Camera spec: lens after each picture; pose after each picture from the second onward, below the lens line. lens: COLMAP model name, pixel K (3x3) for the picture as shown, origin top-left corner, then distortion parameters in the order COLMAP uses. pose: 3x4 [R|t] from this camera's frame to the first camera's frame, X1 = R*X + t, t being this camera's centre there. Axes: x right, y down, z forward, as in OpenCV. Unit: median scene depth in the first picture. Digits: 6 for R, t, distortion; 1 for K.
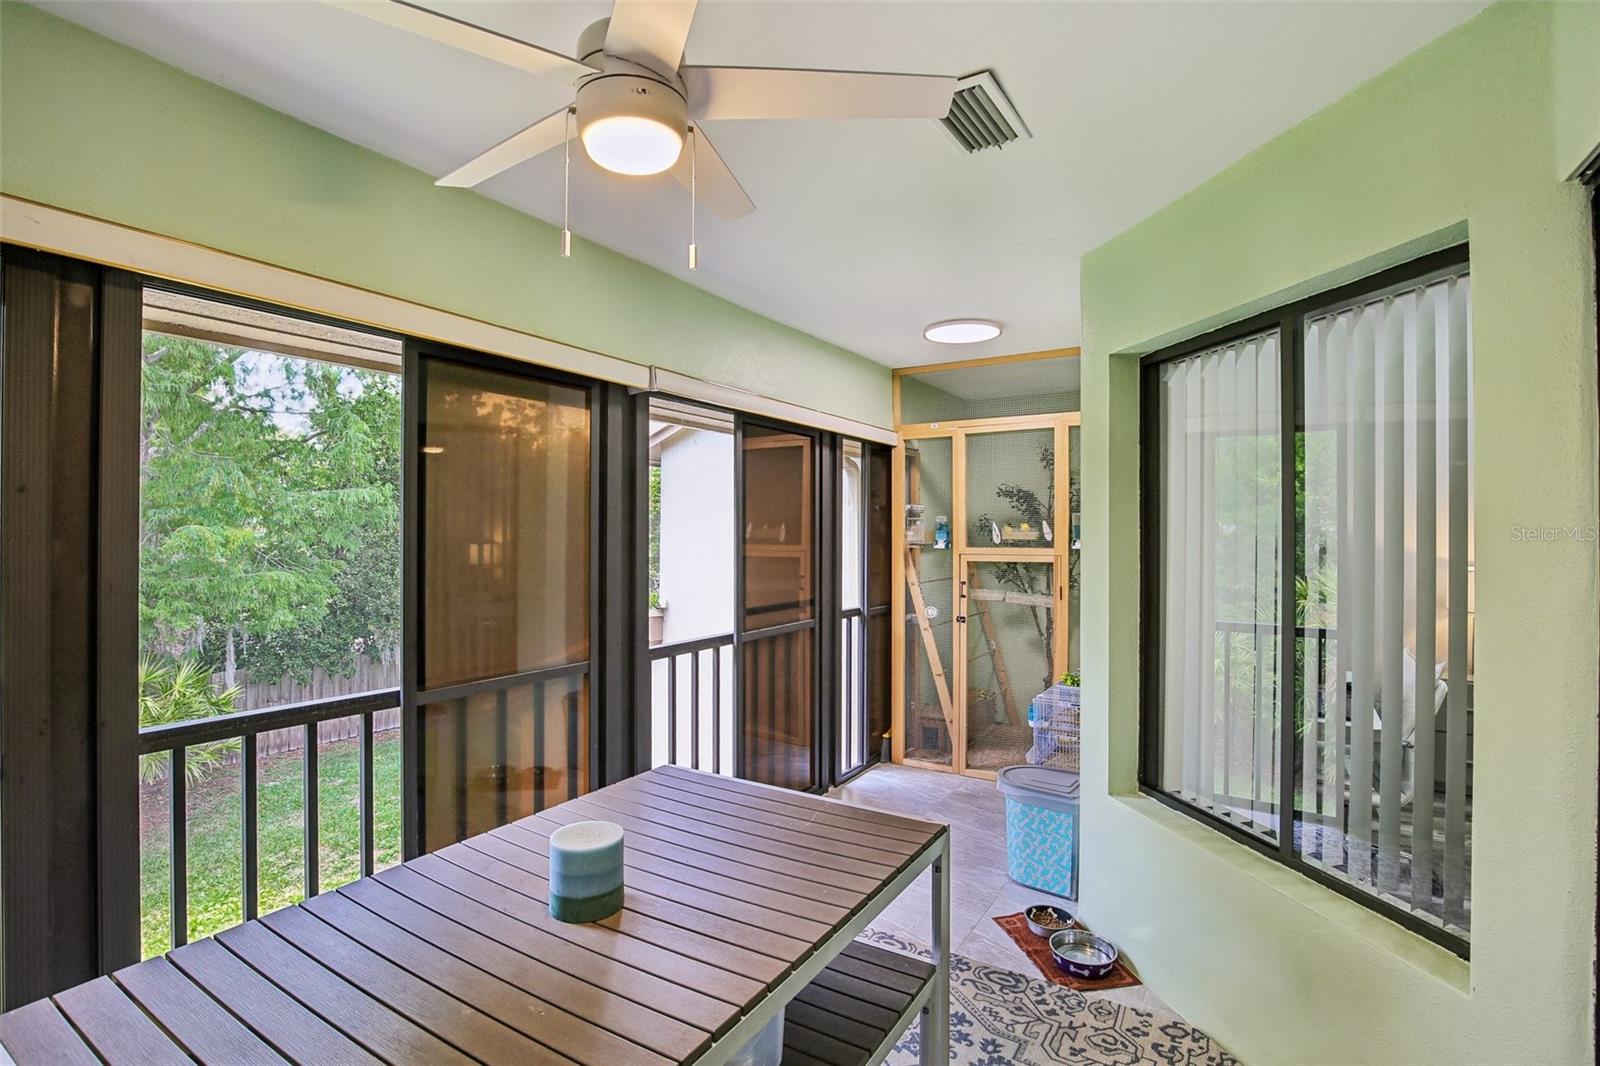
lens RADIAL K [[759.6, 0, 792.6], [0, 759.6, 523.5], [0, 0, 1]] dist [-0.028056, -0.000323]
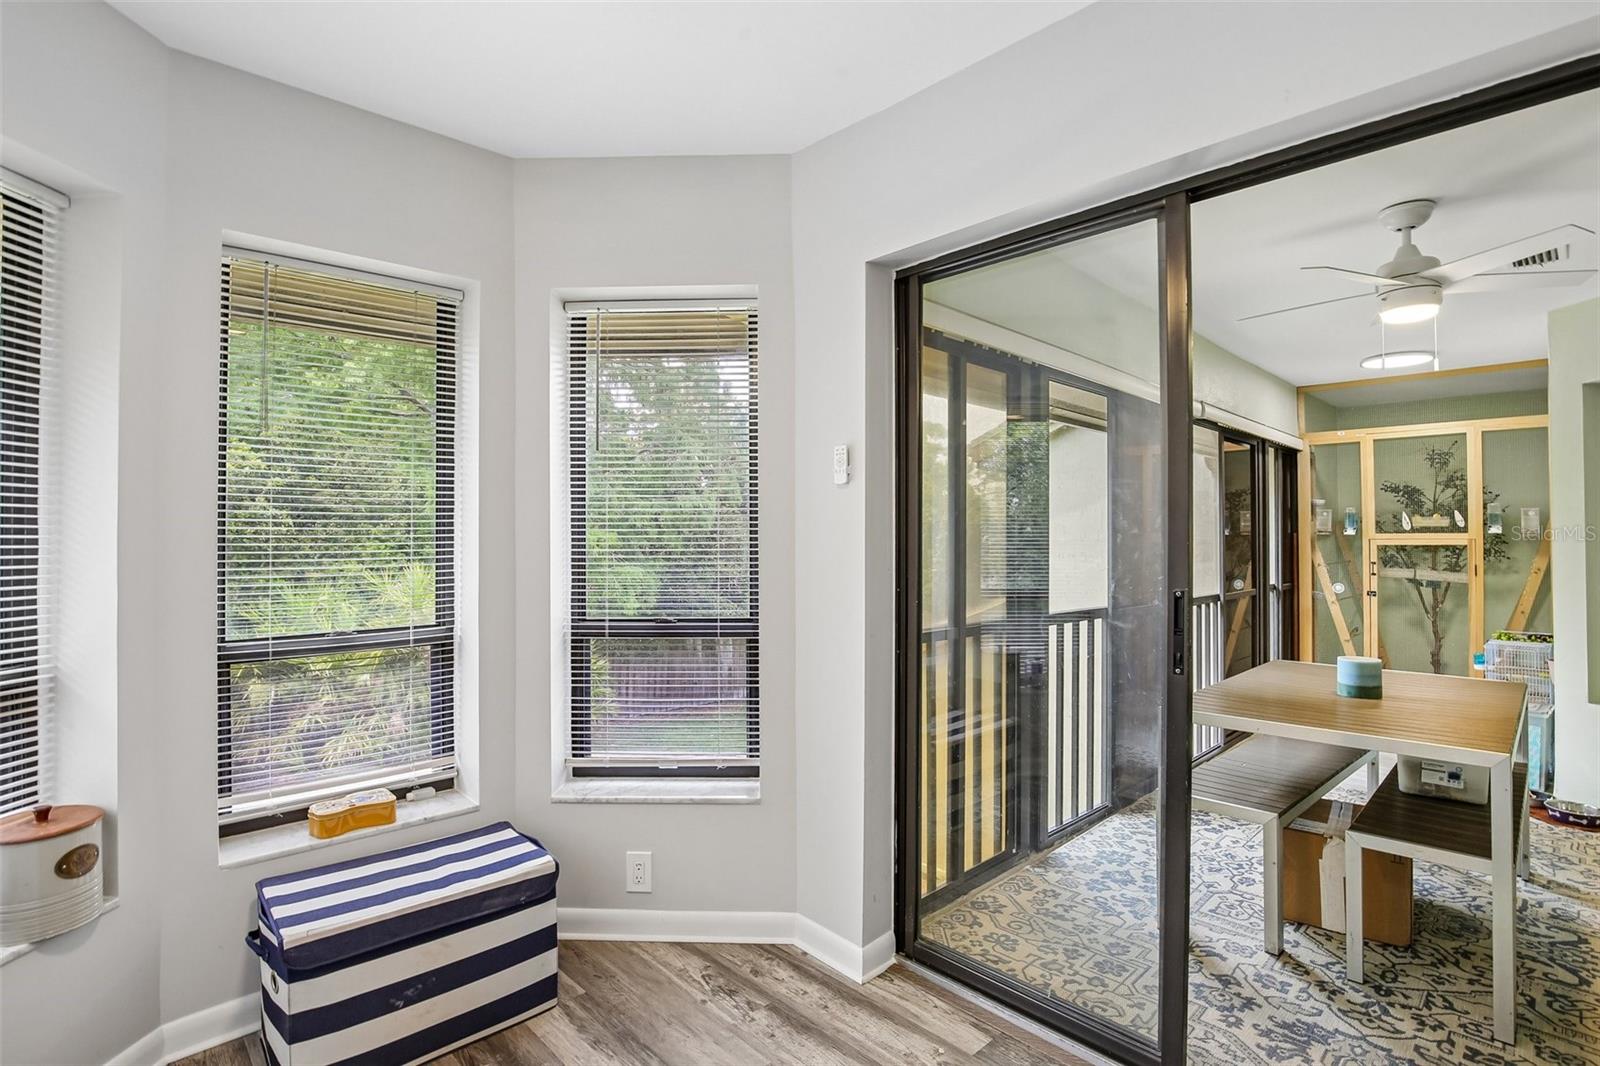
lens RADIAL K [[759.6, 0, 792.6], [0, 759.6, 523.5], [0, 0, 1]] dist [-0.028056, -0.000323]
pose [[0.969835, -0.004195, -0.243727, -0.378546], [0.002108, 0.999959, -0.008823, 0.023876], [0.243754, 0.008043, 0.969804, -0.371770]]
